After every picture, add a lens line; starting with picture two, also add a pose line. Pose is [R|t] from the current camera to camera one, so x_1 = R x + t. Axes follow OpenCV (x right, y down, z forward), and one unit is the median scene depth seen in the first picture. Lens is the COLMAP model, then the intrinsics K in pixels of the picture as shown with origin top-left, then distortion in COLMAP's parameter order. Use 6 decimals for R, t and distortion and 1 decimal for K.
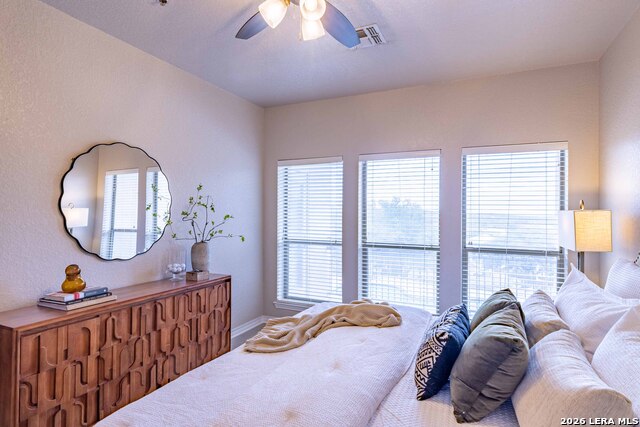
lens RADIAL K [[350.6, 0, 320.0], [0, 350.6, 213.5], [0, 0, 1]] dist [0.000701, 0.000696]
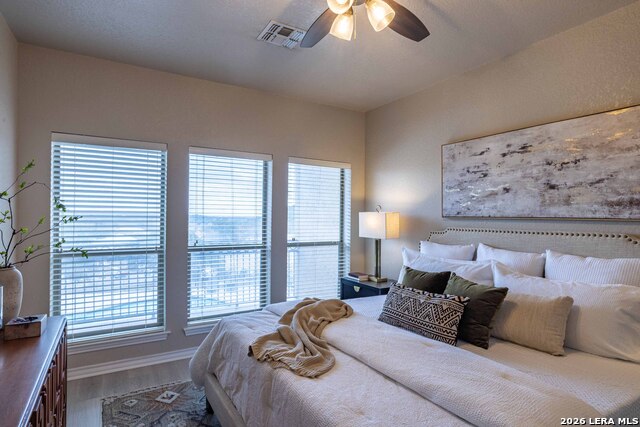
lens RADIAL K [[356.4, 0, 320.0], [0, 356.4, 213.5], [0, 0, 1]] dist [0.003848, 0.000574]
pose [[0.543239, -0.002240, 0.839575, -0.531060], [-0.002548, 0.999987, 0.004316, -0.007206], [-0.839574, -0.004484, 0.543226, 0.295708]]
